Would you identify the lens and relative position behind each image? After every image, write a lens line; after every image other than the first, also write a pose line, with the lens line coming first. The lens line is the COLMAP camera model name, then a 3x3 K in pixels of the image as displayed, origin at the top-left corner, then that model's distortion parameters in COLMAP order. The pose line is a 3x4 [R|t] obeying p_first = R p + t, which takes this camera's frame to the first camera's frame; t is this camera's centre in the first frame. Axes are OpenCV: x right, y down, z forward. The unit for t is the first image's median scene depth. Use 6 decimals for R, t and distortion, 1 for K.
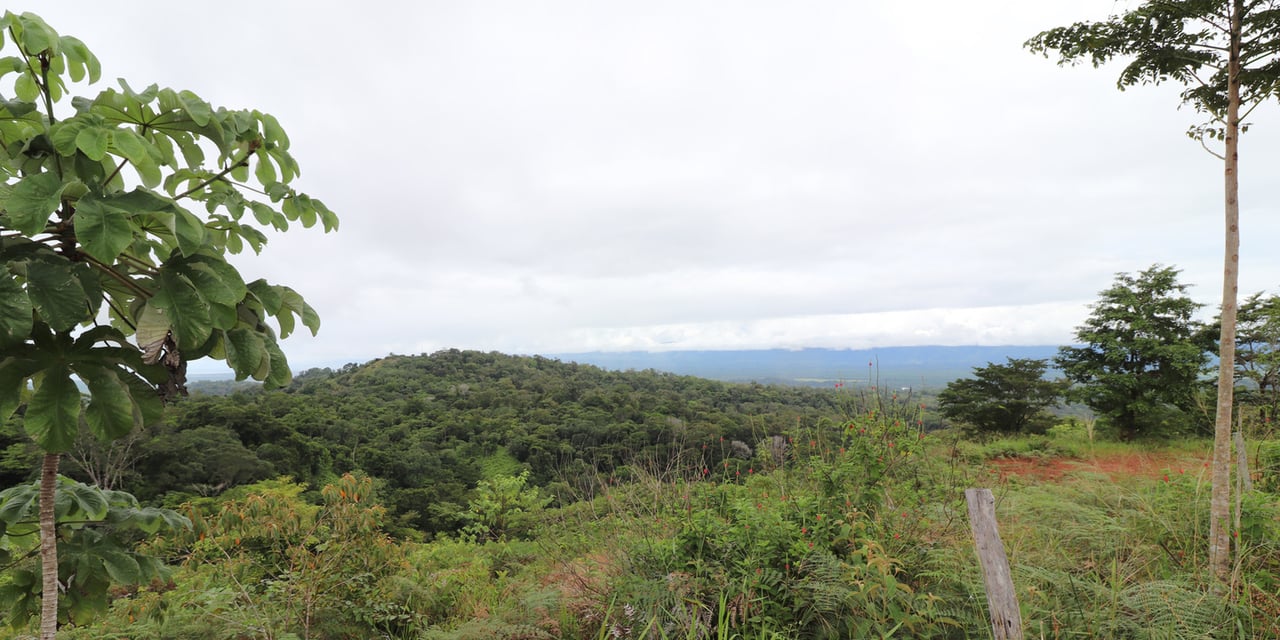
lens RADIAL K [[664.3, 0, 625.1], [0, 664.3, 387.6], [0, 0, 1]] dist [-0.003619, 0.000610]
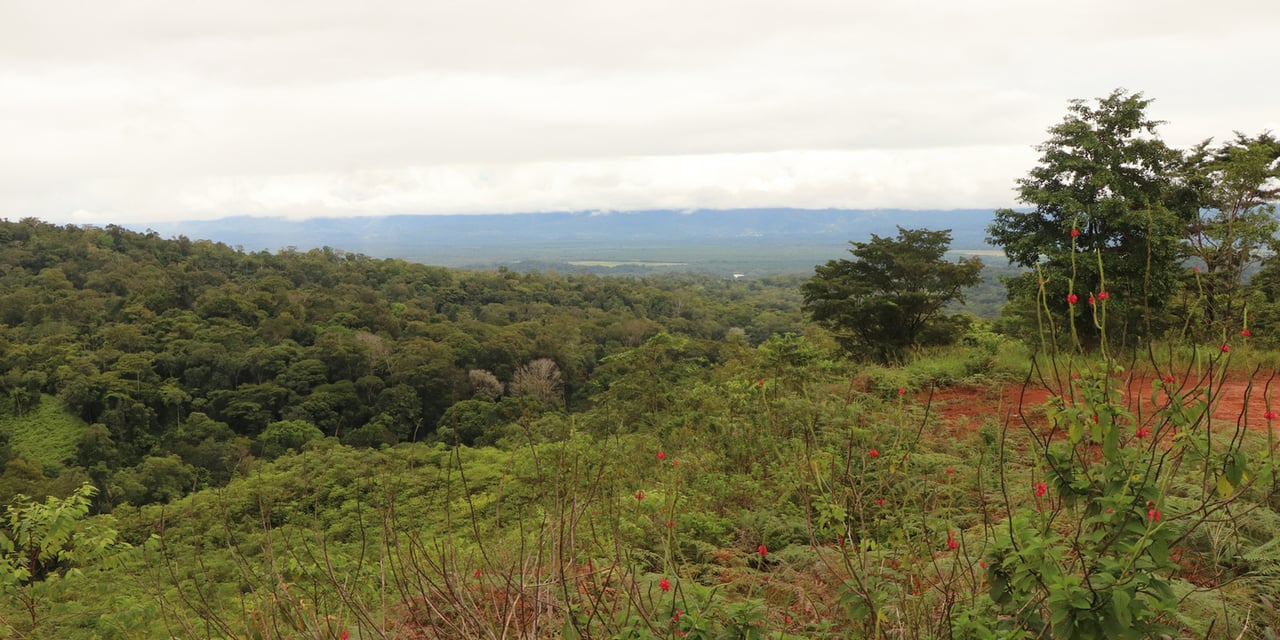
lens RADIAL K [[1134.9, 0, 649.1], [0, 1134.9, 323.1], [0, 0, 1]] dist [-0.160282, 0.123267]
pose [[0.948971, -0.027112, 0.314194, -0.001029], [0.014680, 0.999015, 0.041866, -0.000385], [-0.315020, -0.035117, 0.948435, 0.010695]]
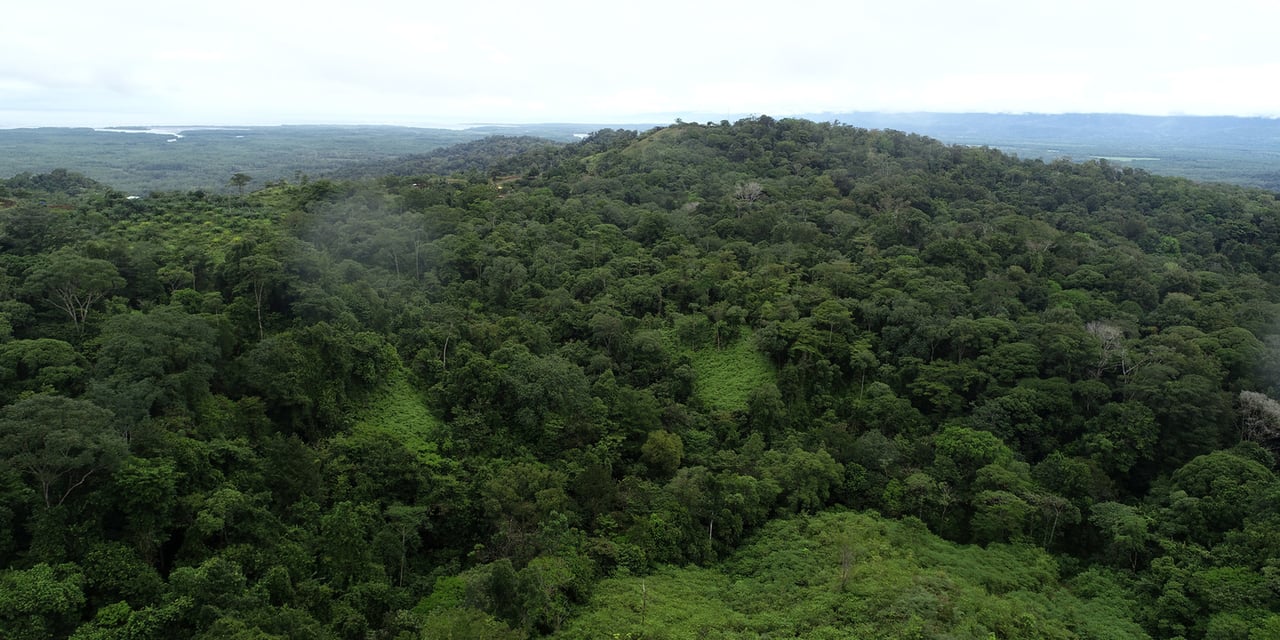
lens RADIAL K [[897.3, 0, 614.6], [0, 897.3, 337.6], [0, 0, 1]] dist [0.001747, -0.002298]
pose [[0.895729, 0.139804, -0.422047, 0.044337], [-0.053058, 0.976104, 0.210728, -0.081800], [0.441423, -0.166363, 0.881742, 0.391409]]
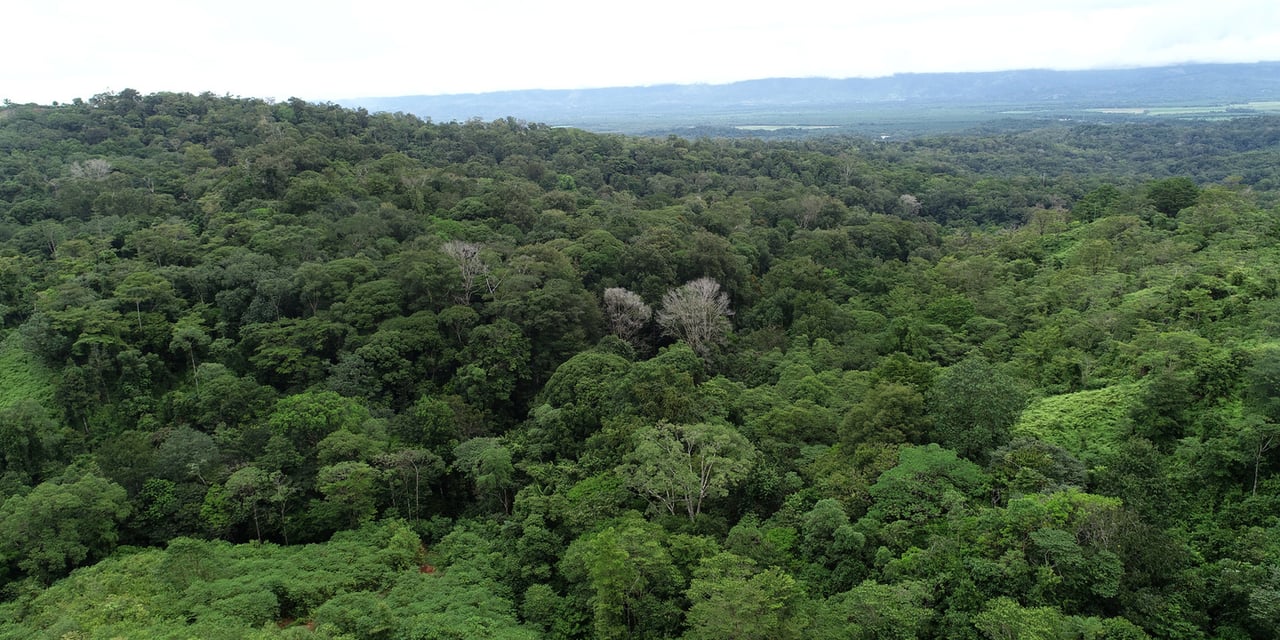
lens RADIAL K [[897.3, 0, 667.7], [0, 897.3, 338.4], [0, 0, 1]] dist [0.001747, -0.002298]
pose [[0.984077, -0.065721, 0.165145, 0.140991], [0.029017, 0.976068, 0.215522, -0.016962], [-0.175357, -0.207298, 0.962433, 0.583378]]
